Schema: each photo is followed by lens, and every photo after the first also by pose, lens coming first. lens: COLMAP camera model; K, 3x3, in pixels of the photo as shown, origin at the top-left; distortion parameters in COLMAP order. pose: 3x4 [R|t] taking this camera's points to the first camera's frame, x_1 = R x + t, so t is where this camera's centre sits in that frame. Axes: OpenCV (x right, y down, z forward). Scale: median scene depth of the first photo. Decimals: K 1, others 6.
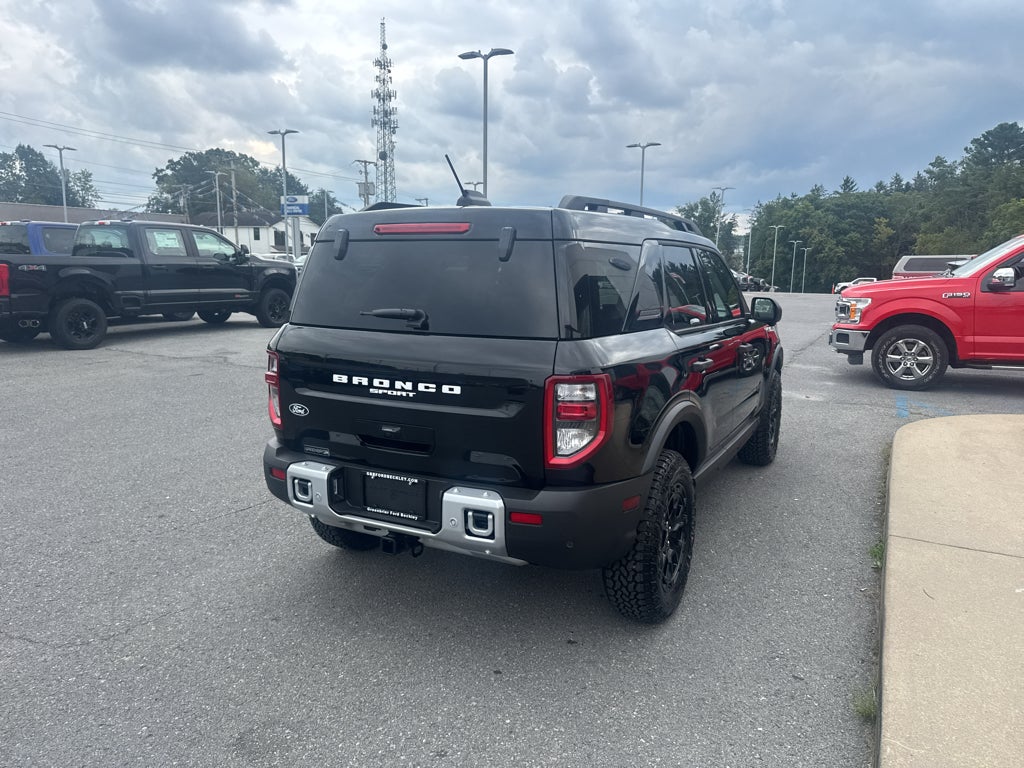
lens RADIAL K [[718.6, 0, 516.5], [0, 718.6, 385.2], [0, 0, 1]] dist [0.034972, -0.041080]
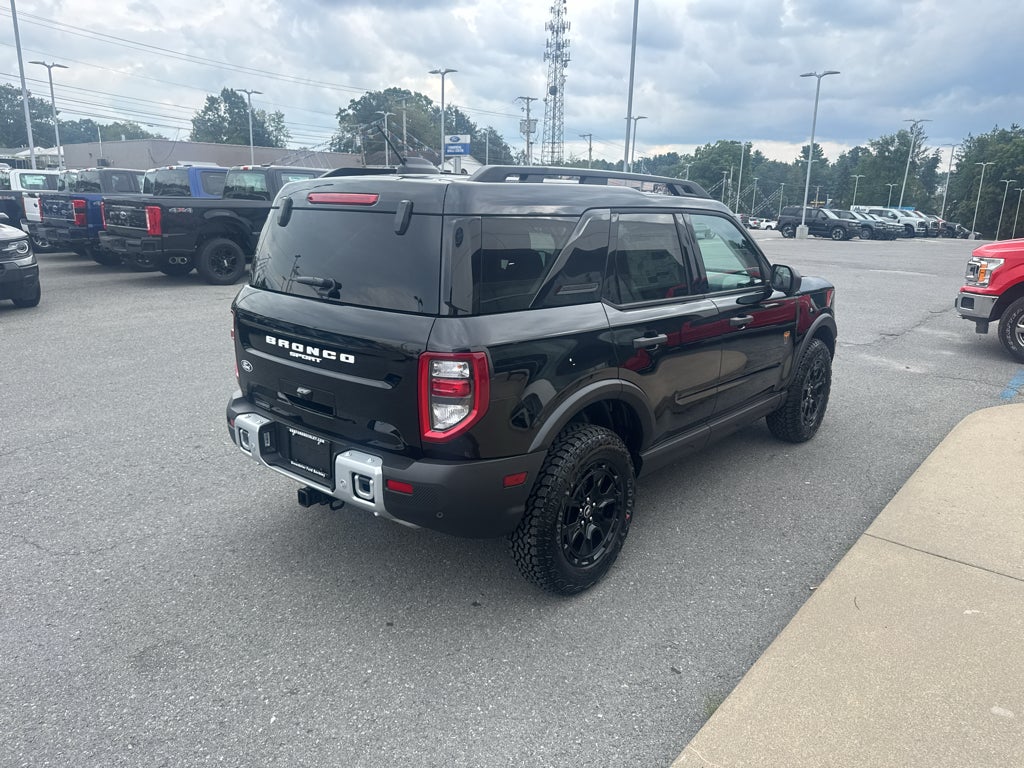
lens RADIAL K [[718.6, 0, 520.3], [0, 718.6, 381.5], [0, 0, 1]] dist [0.034972, -0.041080]
pose [[0.975654, 0.061855, -0.210414, 0.278960], [-0.045507, 0.995620, 0.081672, -0.042352], [0.214544, -0.070108, 0.974195, 0.021942]]
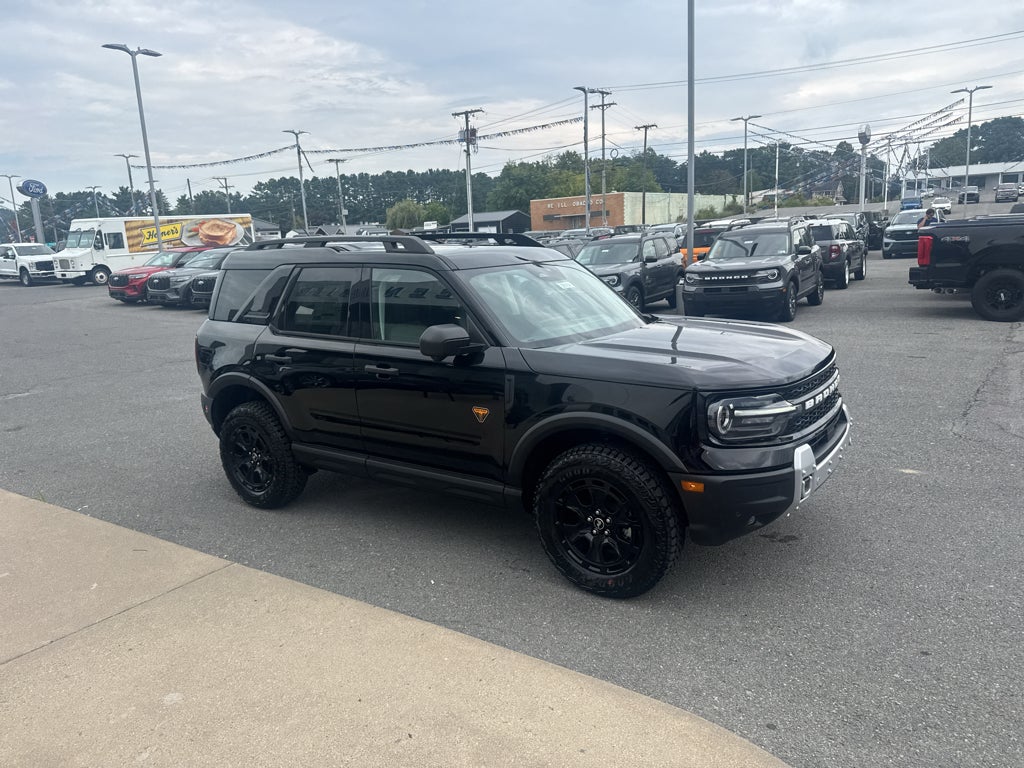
lens RADIAL K [[718.6, 0, 515.0], [0, 718.6, 387.7], [0, 0, 1]] dist [0.034972, -0.041080]
pose [[-0.122886, 0.197666, -0.972536, 1.443247], [-0.118109, 0.970086, 0.212092, -0.297159], [0.985368, 0.140929, -0.095864, 1.491432]]
